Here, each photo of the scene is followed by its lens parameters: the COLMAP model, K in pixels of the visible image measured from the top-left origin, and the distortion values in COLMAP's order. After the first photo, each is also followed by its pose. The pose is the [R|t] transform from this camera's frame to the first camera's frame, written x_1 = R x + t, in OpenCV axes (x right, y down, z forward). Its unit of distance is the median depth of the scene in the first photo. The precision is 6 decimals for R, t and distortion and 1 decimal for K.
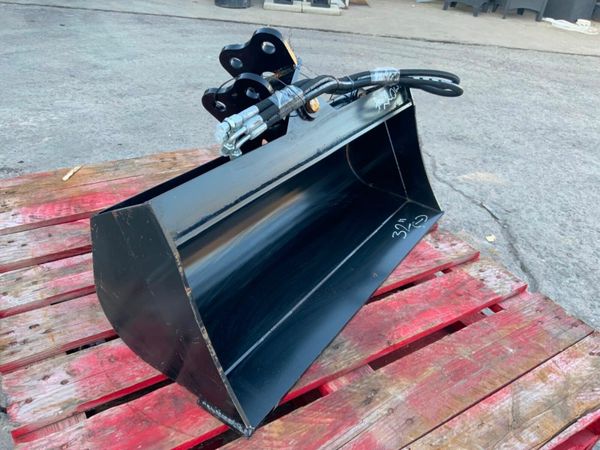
lens RADIAL K [[496.8, 0, 300.0], [0, 496.8, 225.0], [0, 0, 1]] dist [0.095980, -0.197113]
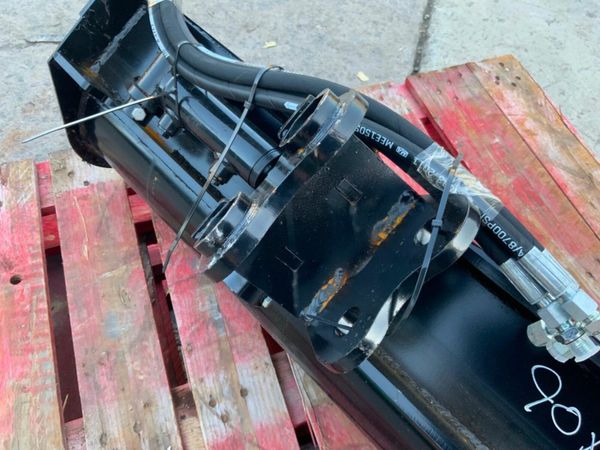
lens RADIAL K [[500.4, 0, 300.0], [0, 500.4, 225.0], [0, 0, 1]] dist [0.071824, -0.147232]
pose [[0.227263, -0.859363, 0.458090, -0.283135], [0.503753, 0.506314, 0.699913, -0.587383], [-0.833417, 0.071699, 0.547974, 0.828039]]
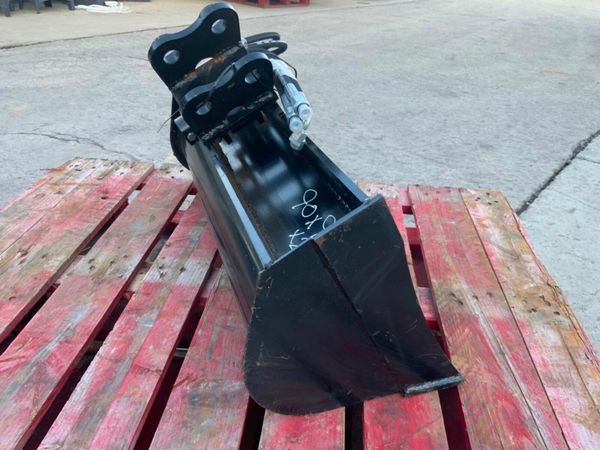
lens RADIAL K [[496.8, 0, 300.0], [0, 496.8, 225.0], [0, 0, 1]] dist [0.095980, -0.197113]
pose [[0.614535, -0.438814, 0.655583, -0.687896], [0.431700, 0.882610, 0.186105, -0.157312], [-0.660289, 0.168647, 0.731831, 0.342075]]
